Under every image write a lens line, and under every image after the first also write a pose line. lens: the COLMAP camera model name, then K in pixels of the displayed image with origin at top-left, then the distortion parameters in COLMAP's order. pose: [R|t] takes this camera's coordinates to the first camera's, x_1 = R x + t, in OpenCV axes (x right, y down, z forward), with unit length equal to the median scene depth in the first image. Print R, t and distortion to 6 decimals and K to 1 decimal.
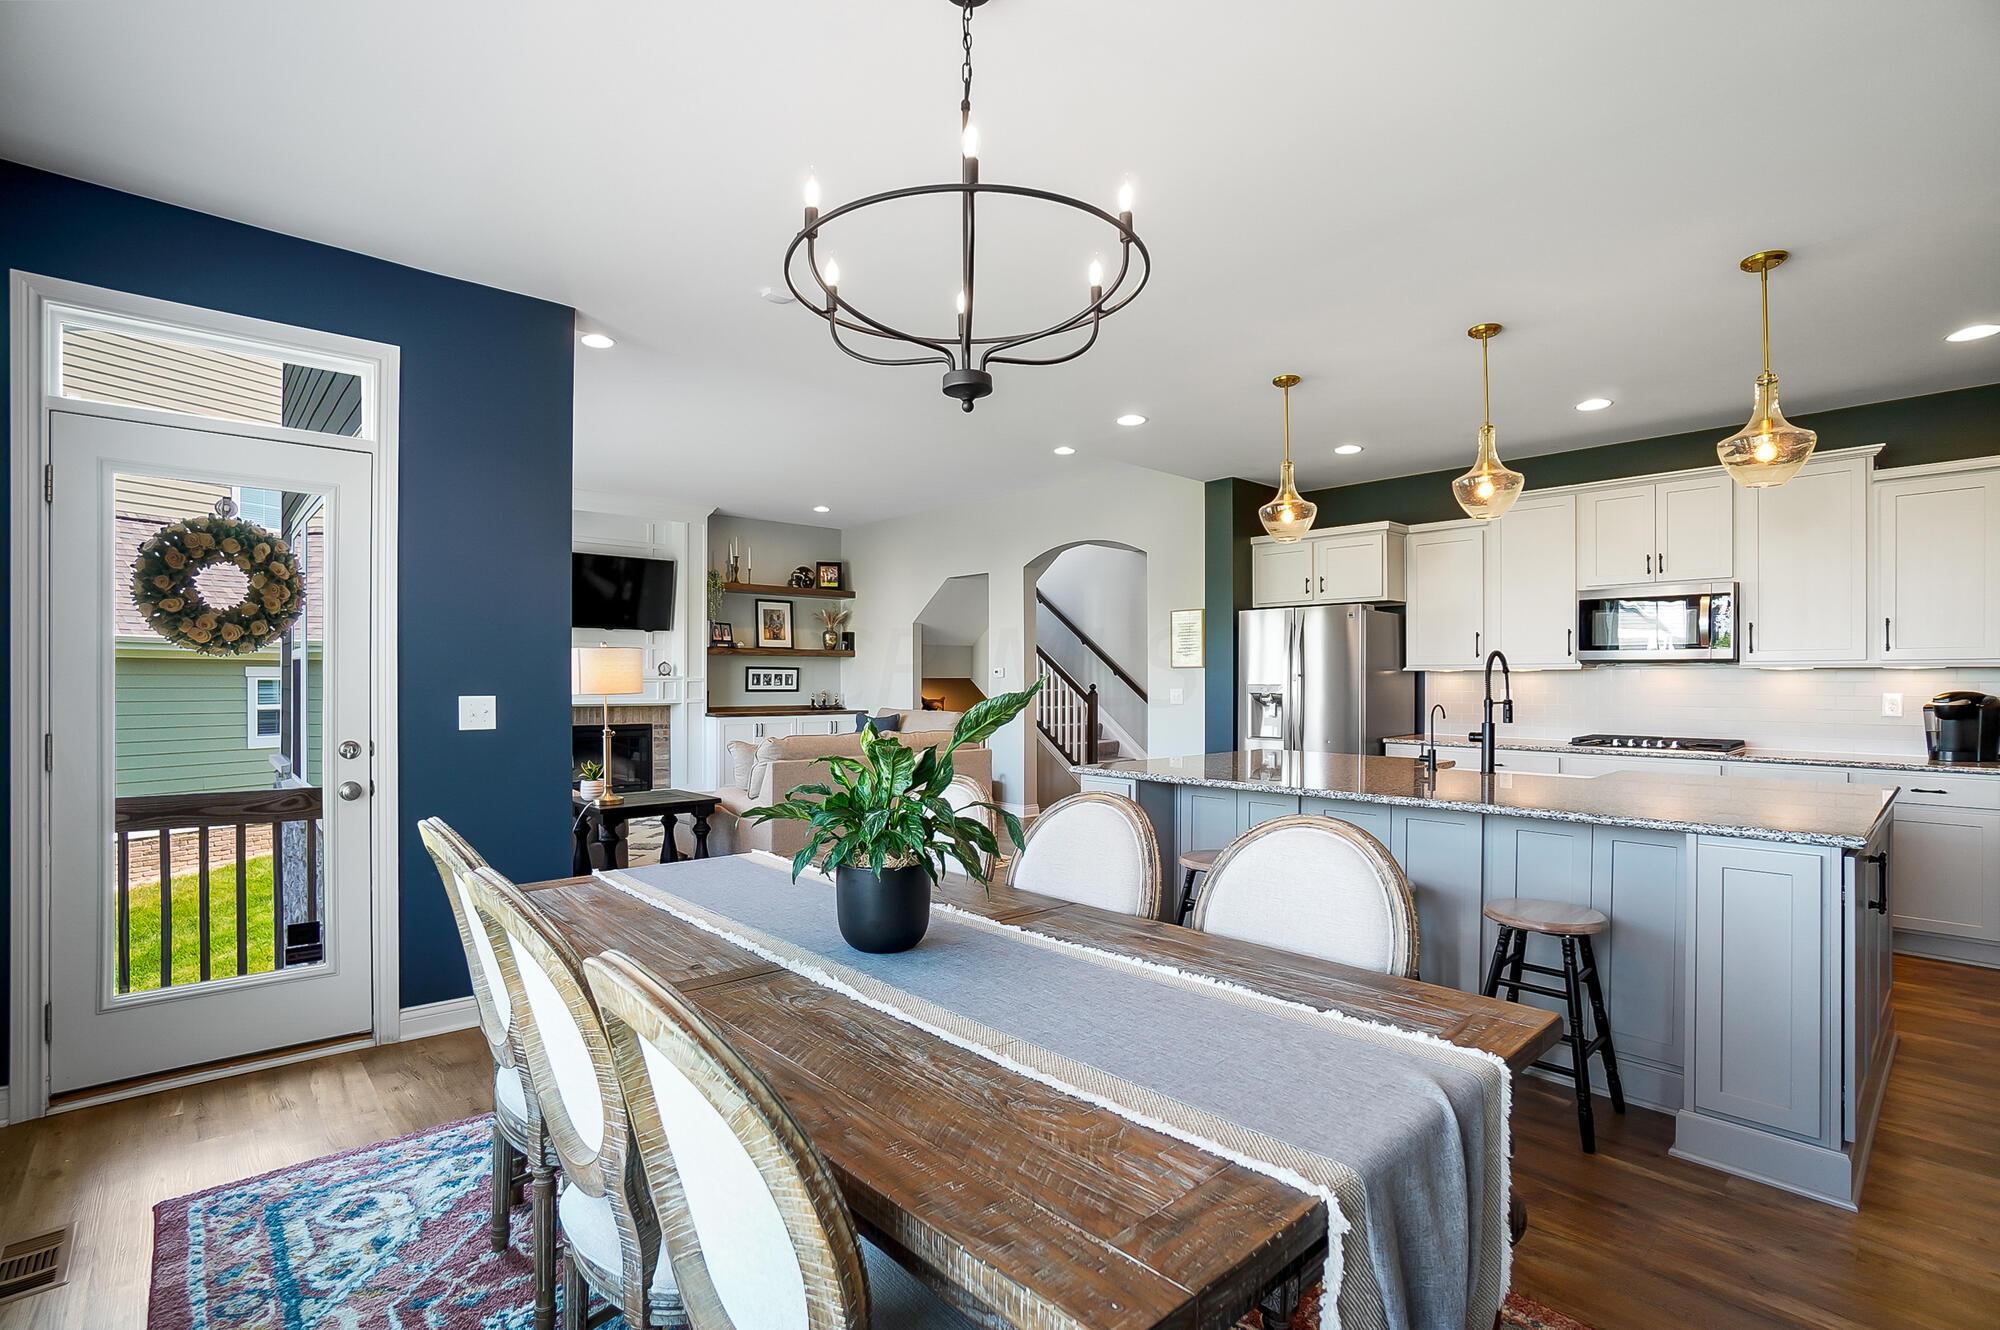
lens RADIAL K [[931.0, 0, 980.4], [0, 931.0, 677.3], [0, 0, 1]] dist [-0.037342, 0.000580]
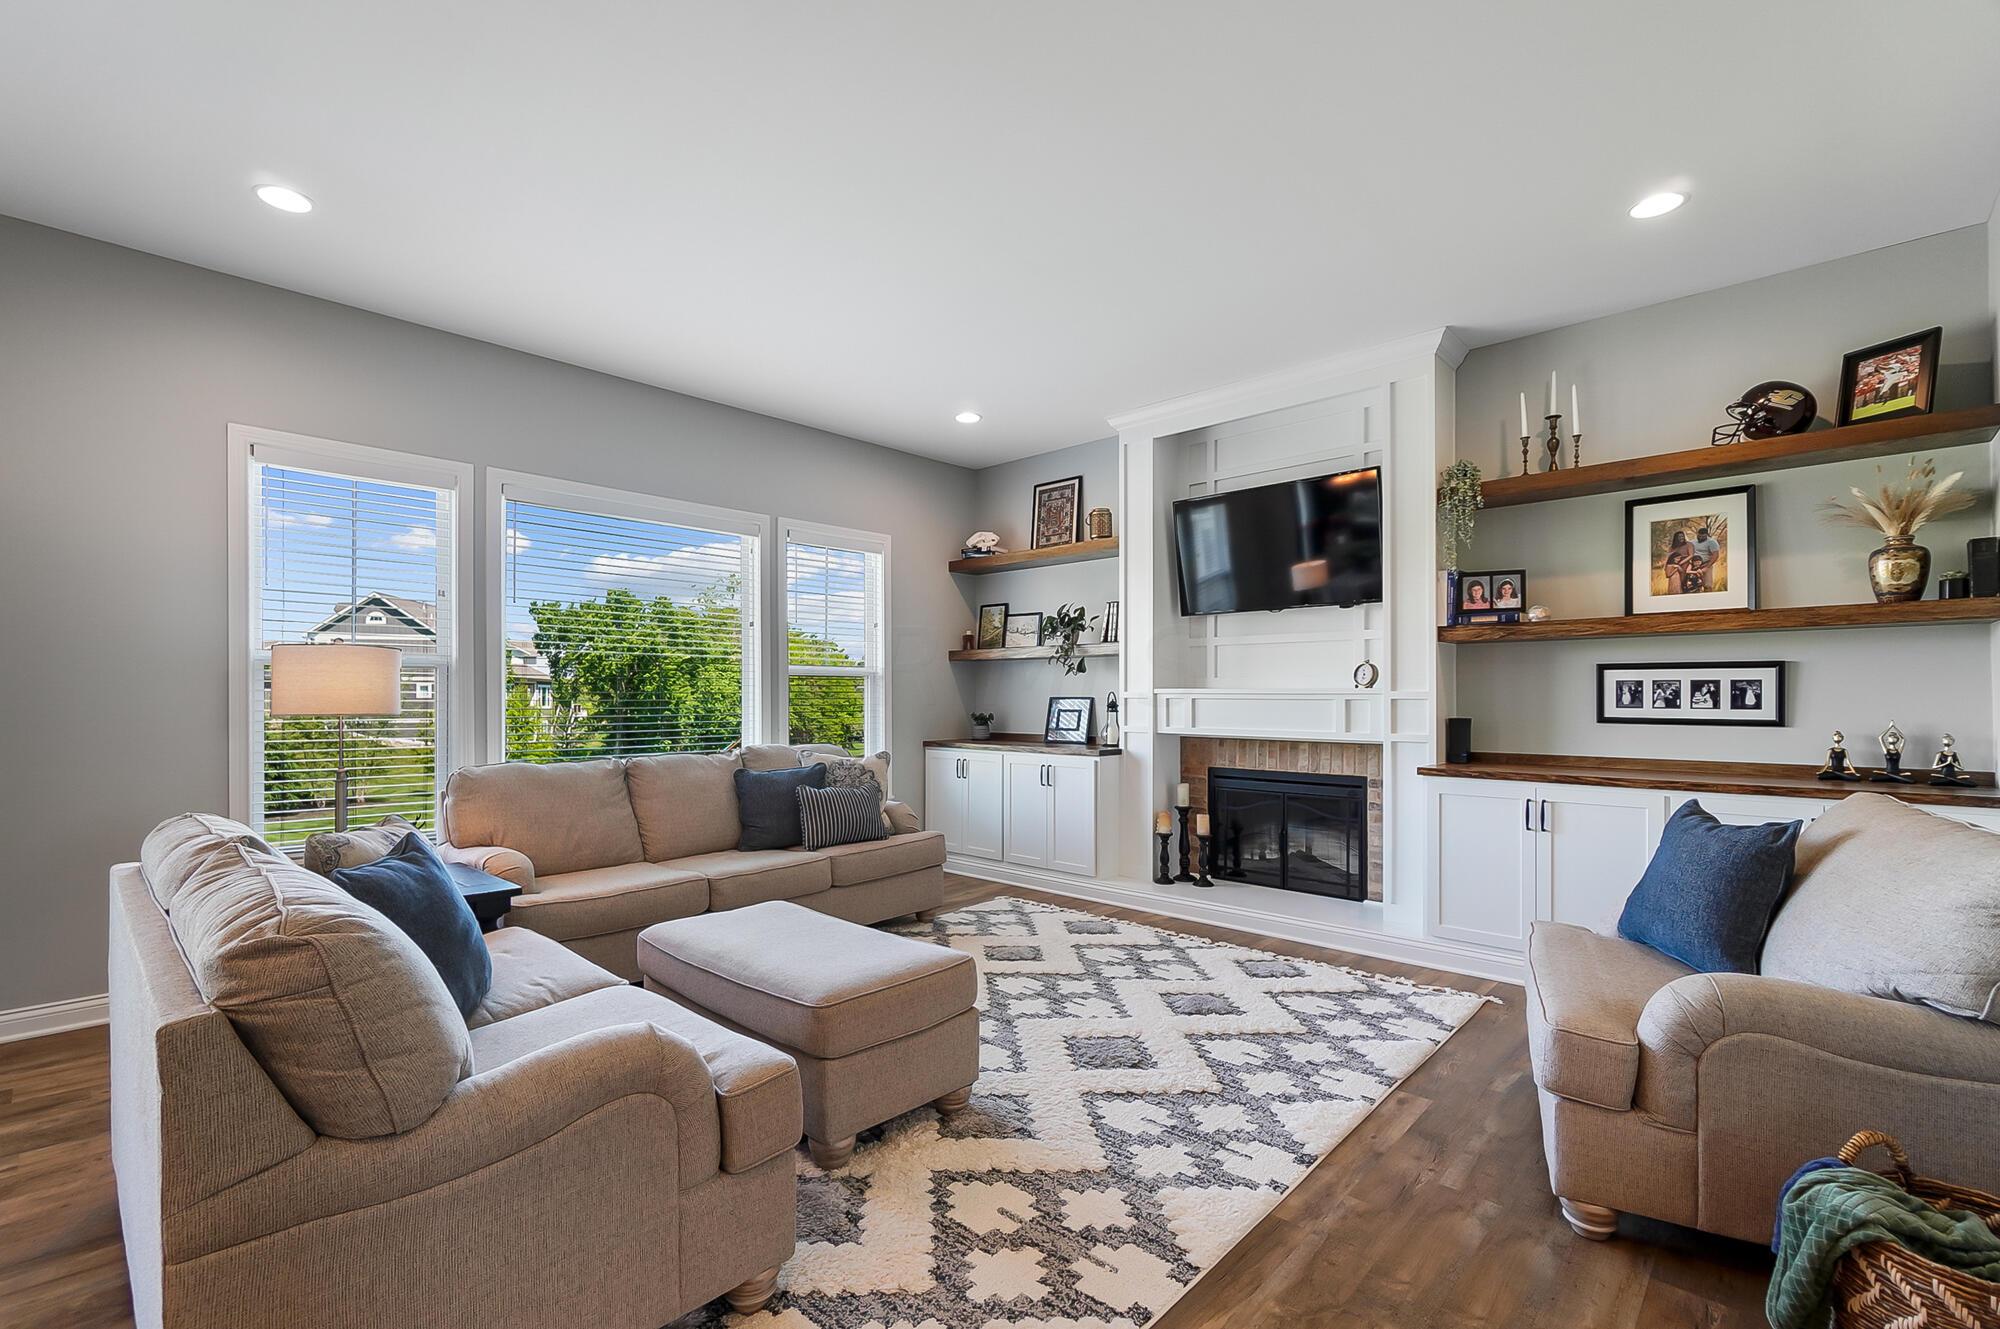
lens RADIAL K [[881.0, 0, 984.2], [0, 881.0, 690.0], [0, 0, 1]] dist [-0.002439, -0.000718]
pose [[0.083865, -0.009070, -0.996436, 0.137246], [0.002533, 0.999957, -0.008889, 0.003531], [0.996474, -0.001778, 0.083884, 0.732917]]
